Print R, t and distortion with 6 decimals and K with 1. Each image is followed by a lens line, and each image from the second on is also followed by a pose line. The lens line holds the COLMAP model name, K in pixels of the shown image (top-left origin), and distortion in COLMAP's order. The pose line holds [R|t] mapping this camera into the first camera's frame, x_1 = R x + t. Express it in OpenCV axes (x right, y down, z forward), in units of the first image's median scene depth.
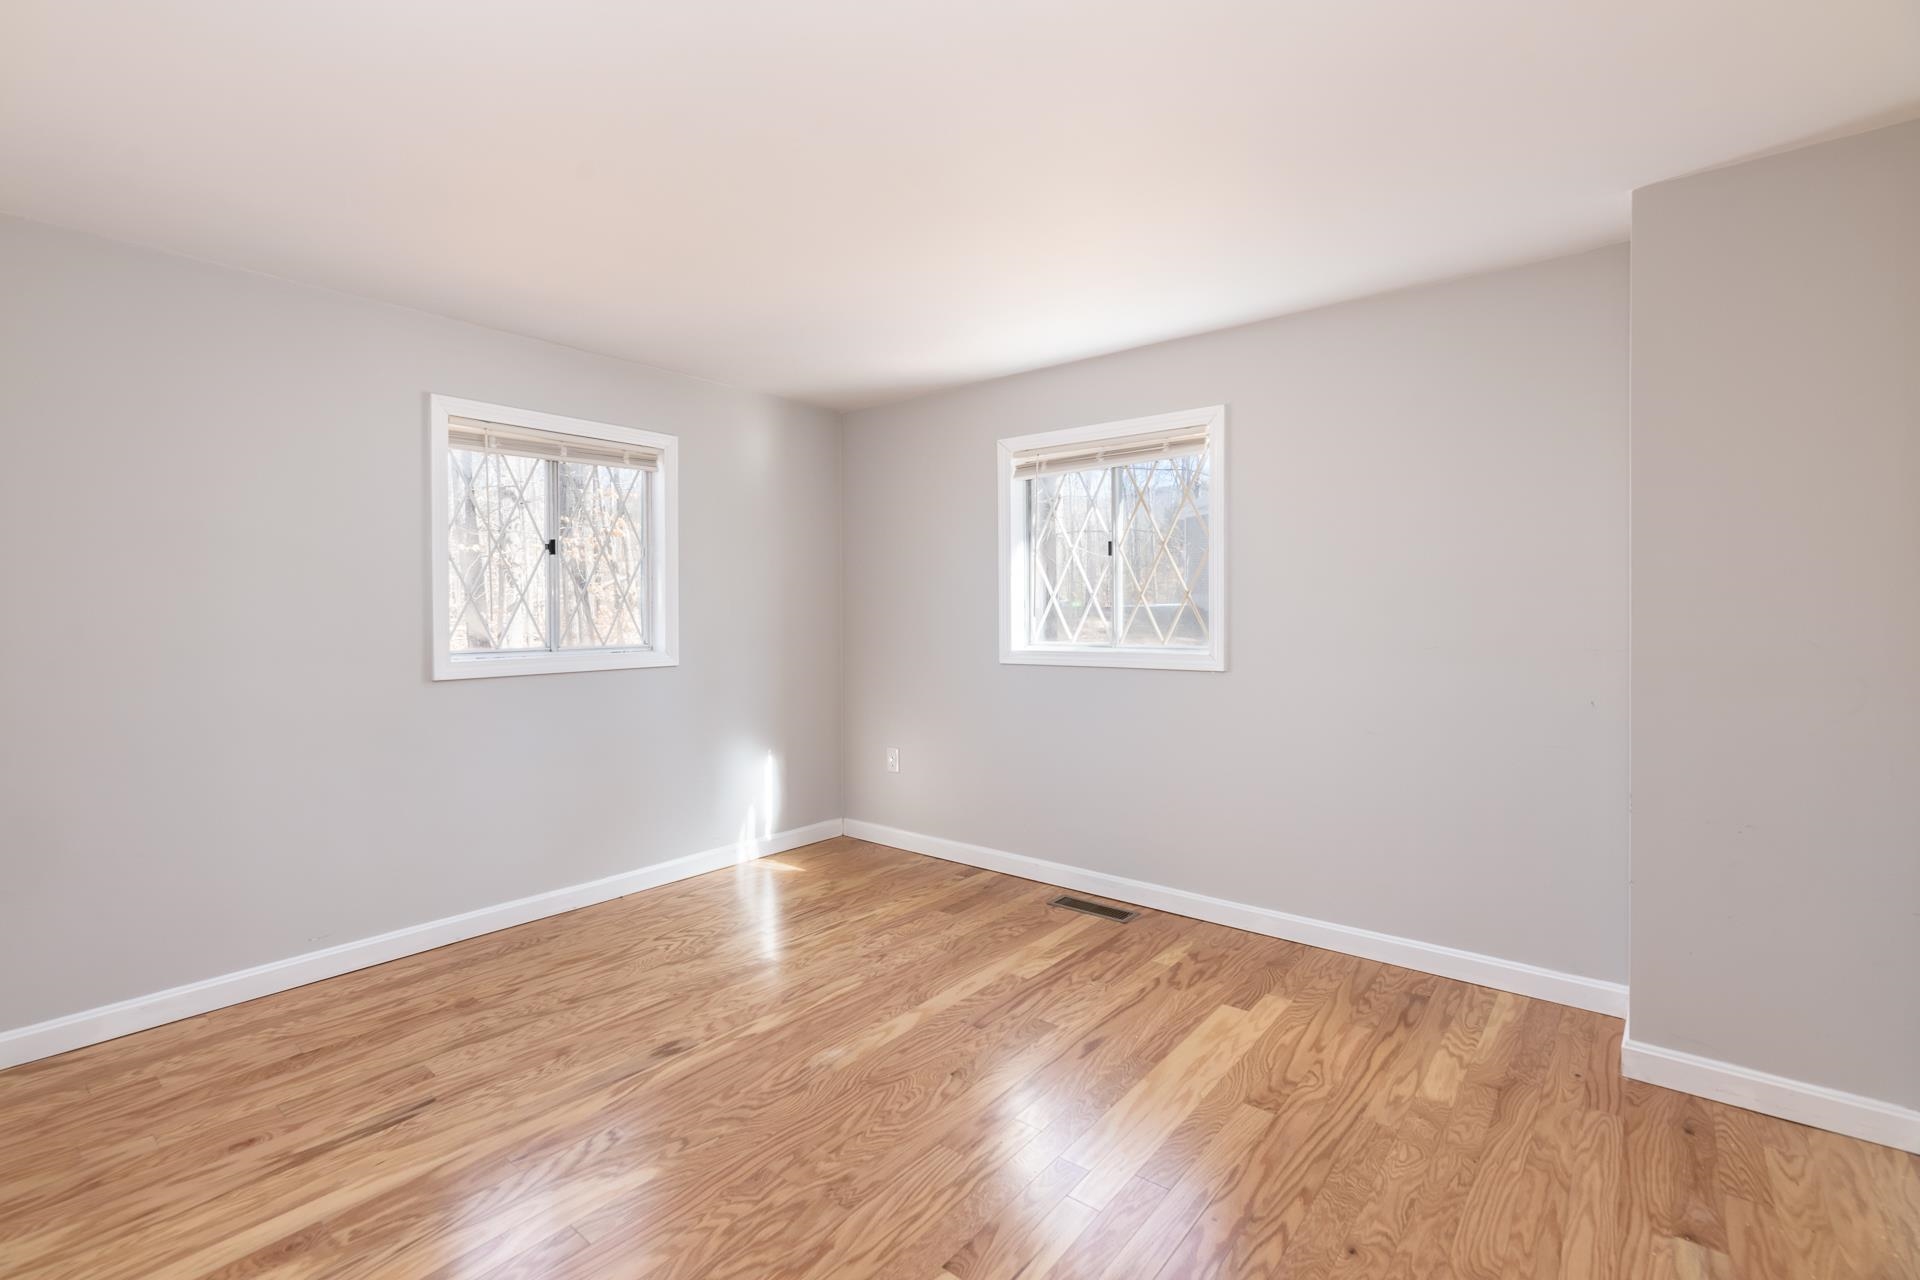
lens RADIAL K [[807.6, 0, 956.0], [0, 807.6, 618.6], [0, 0, 1]] dist [-0.001350, -0.000002]
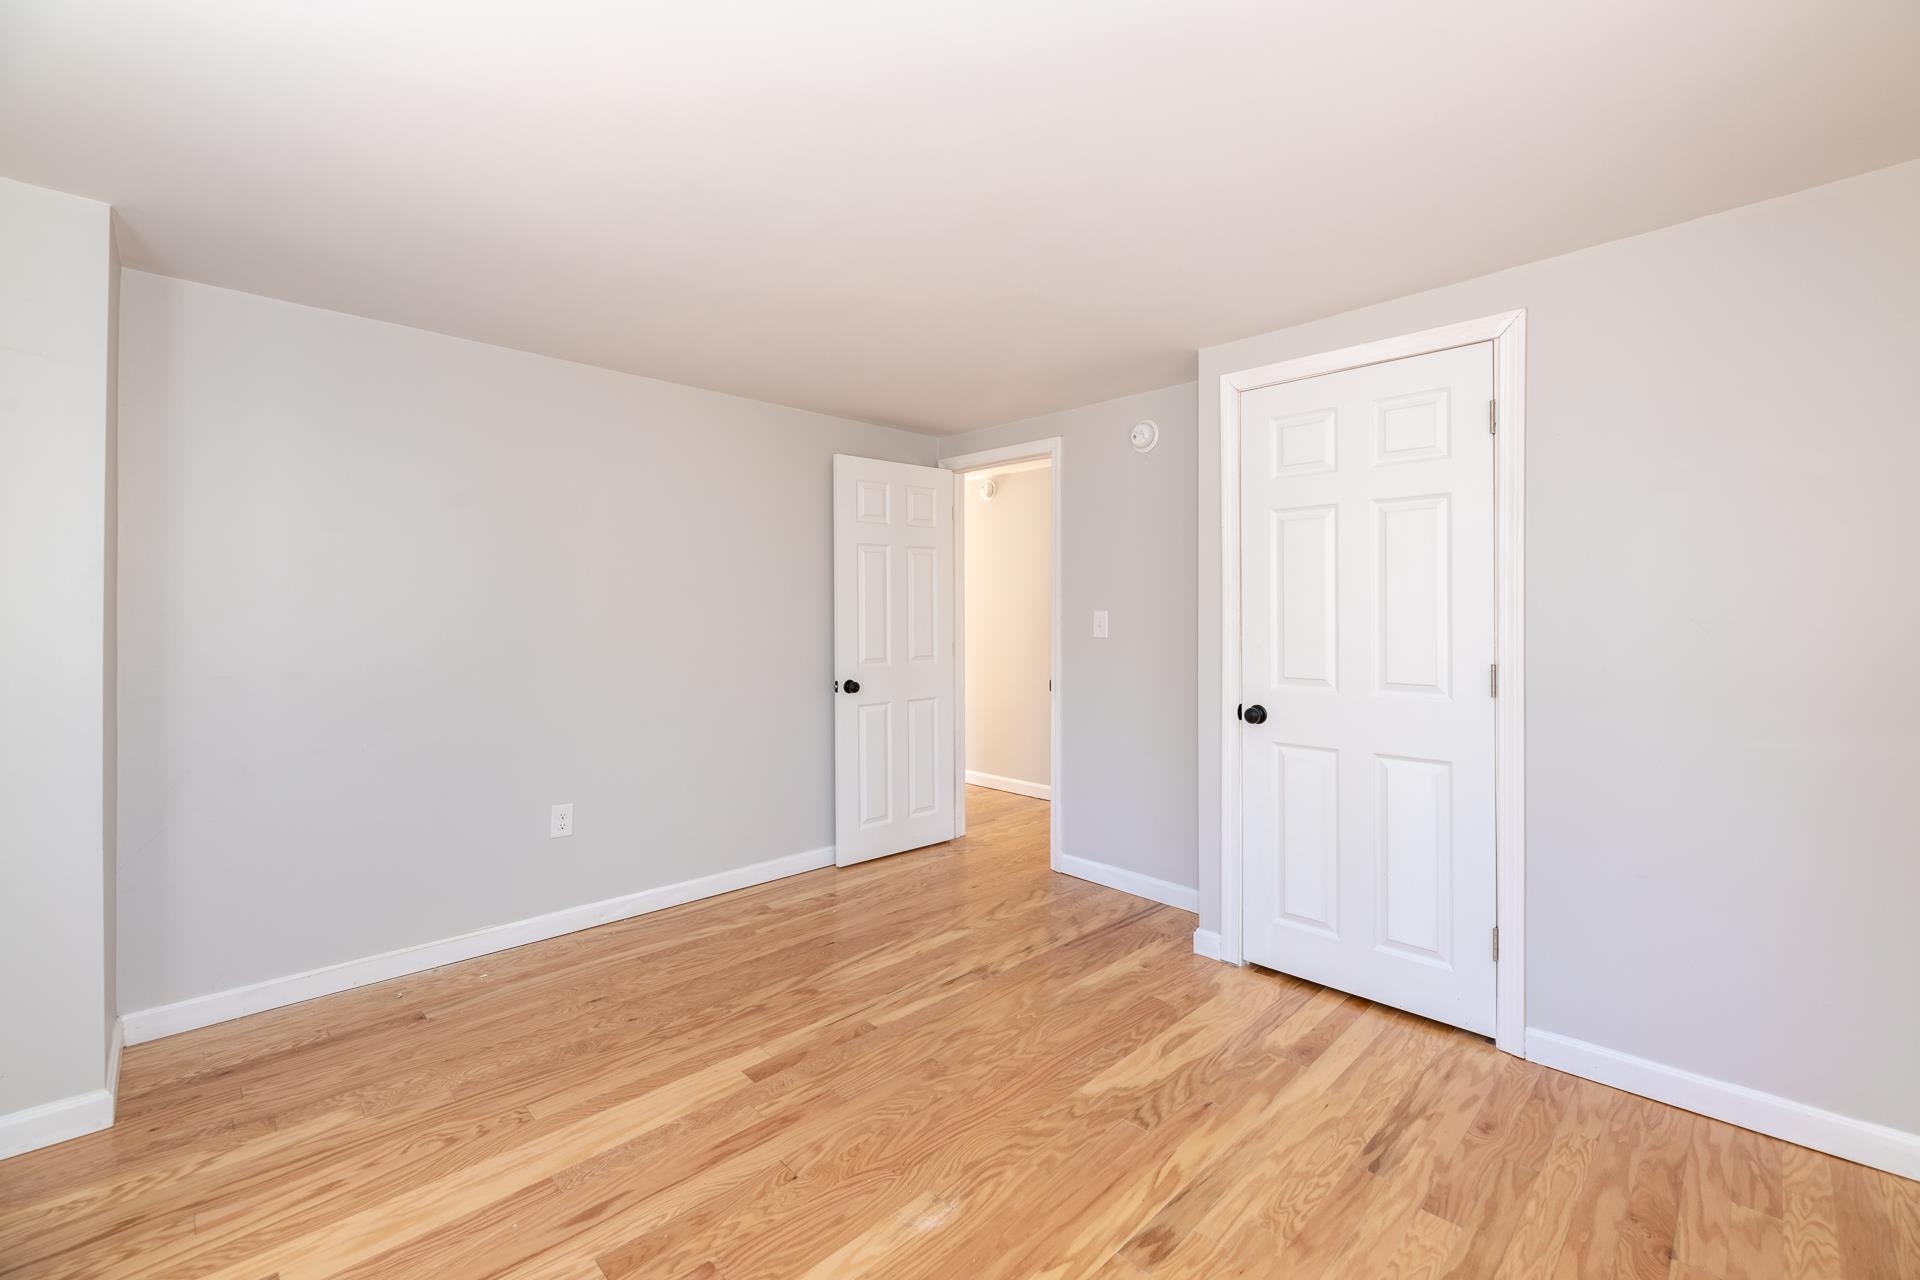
lens RADIAL K [[807.6, 0, 956.0], [0, 807.6, 618.6], [0, 0, 1]] dist [-0.001350, -0.000002]
pose [[-0.985283, 0.005385, 0.170847, -0.343996], [0.008481, 0.999813, 0.017394, -0.038810], [-0.170722, 0.018587, -0.985144, 1.934781]]
